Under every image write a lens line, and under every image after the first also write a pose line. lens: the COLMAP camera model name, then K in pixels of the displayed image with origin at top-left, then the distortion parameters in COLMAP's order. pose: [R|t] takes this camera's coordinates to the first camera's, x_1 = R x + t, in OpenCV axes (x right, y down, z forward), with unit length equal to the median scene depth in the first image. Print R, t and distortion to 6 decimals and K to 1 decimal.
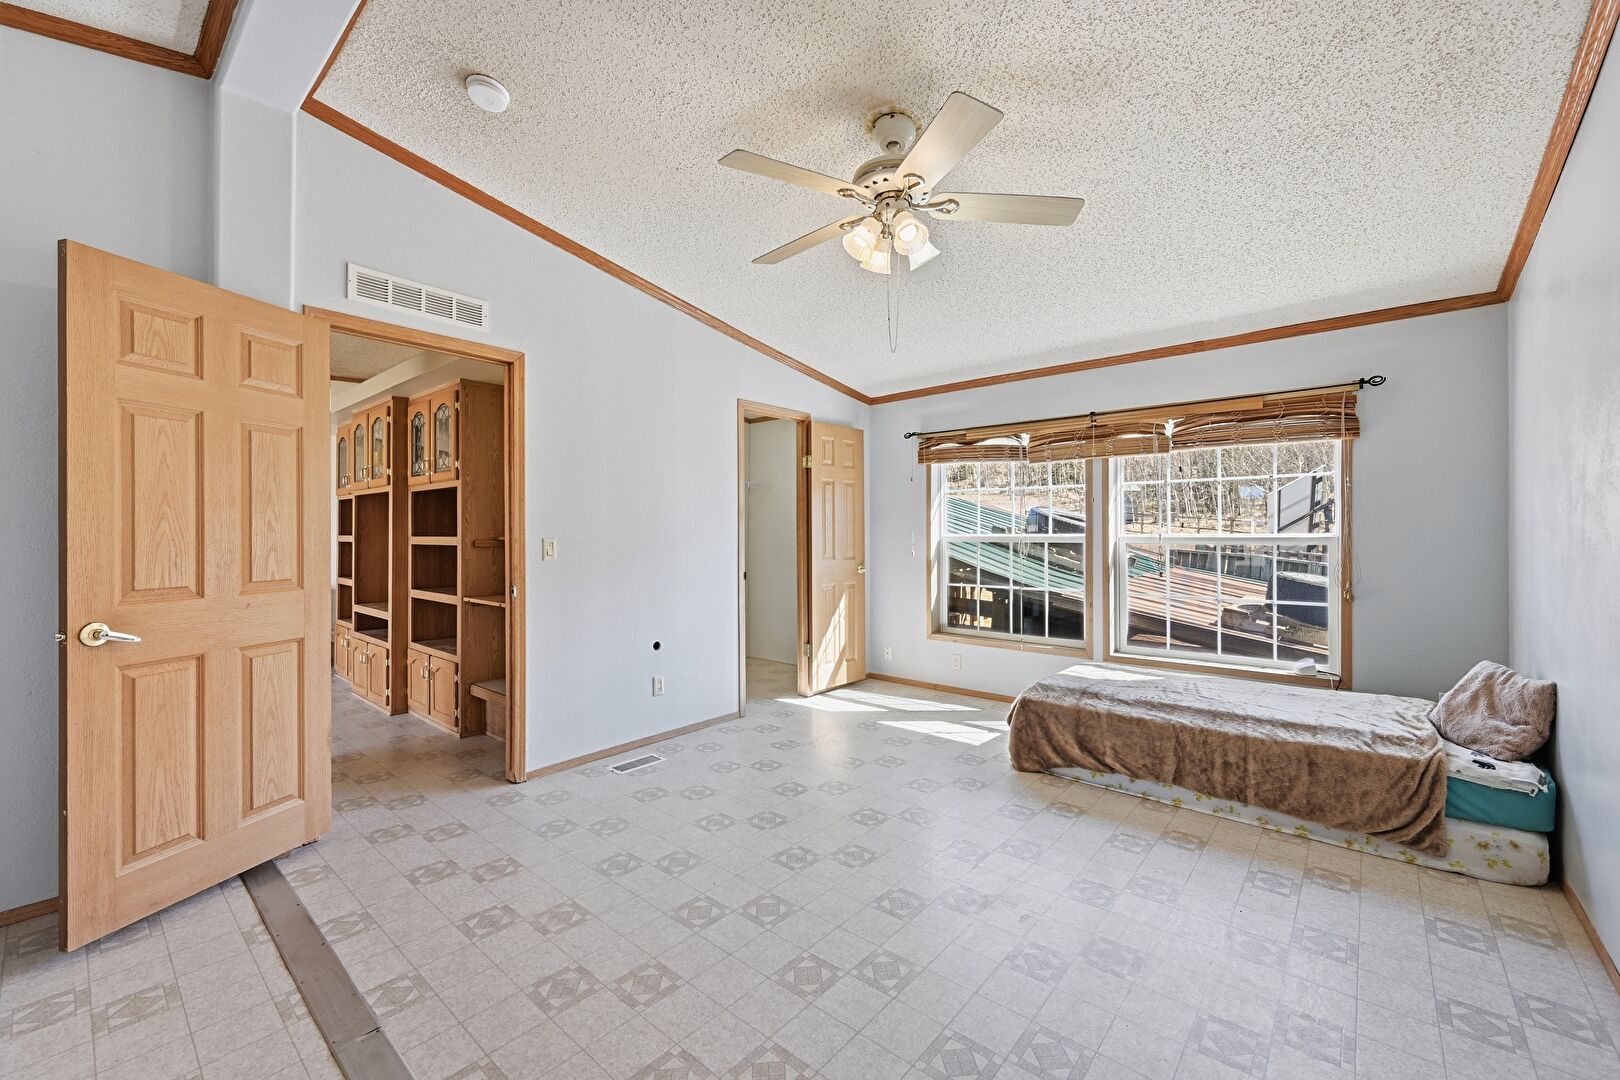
lens RADIAL K [[645.9, 0, 818.1], [0, 645.9, 534.9], [0, 0, 1]] dist [0.001692, 0.000336]
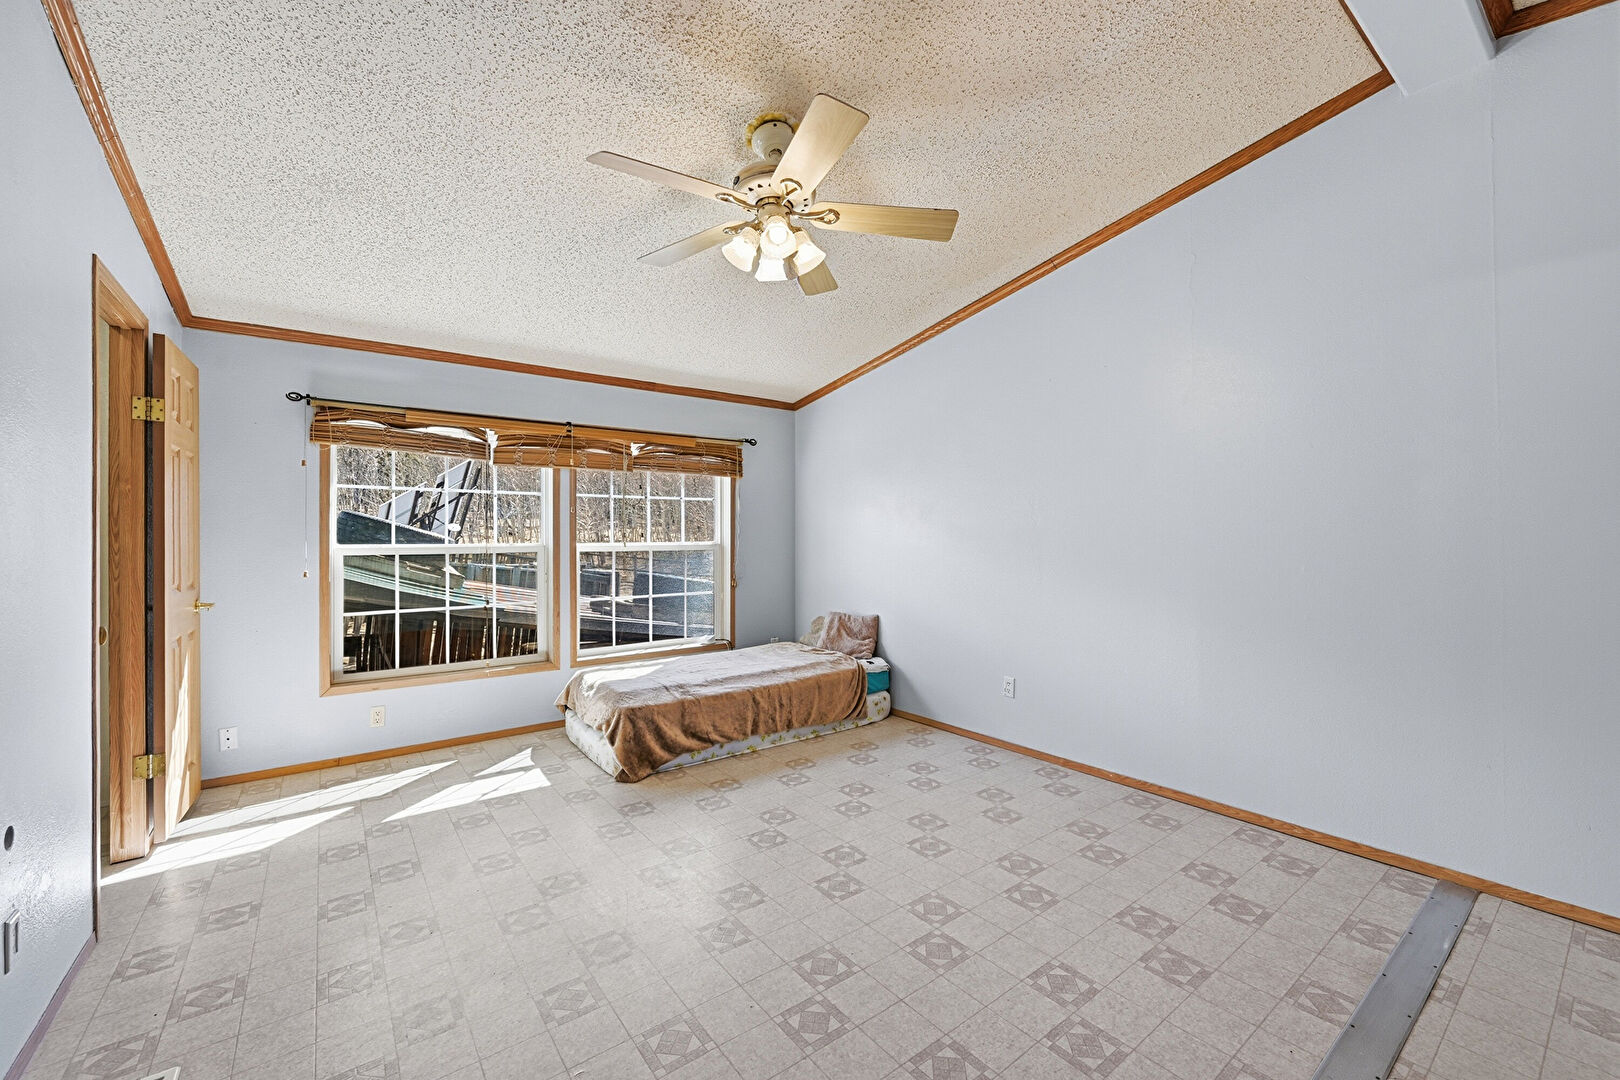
lens RADIAL K [[645.9, 0, 818.1], [0, 645.9, 534.9], [0, 0, 1]] dist [0.001692, 0.000336]
pose [[0.222132, 0.008597, 0.974979, -0.572379], [0.008980, 0.999901, -0.010863, 0.000416], [-0.974975, 0.011168, 0.222033, 0.486378]]
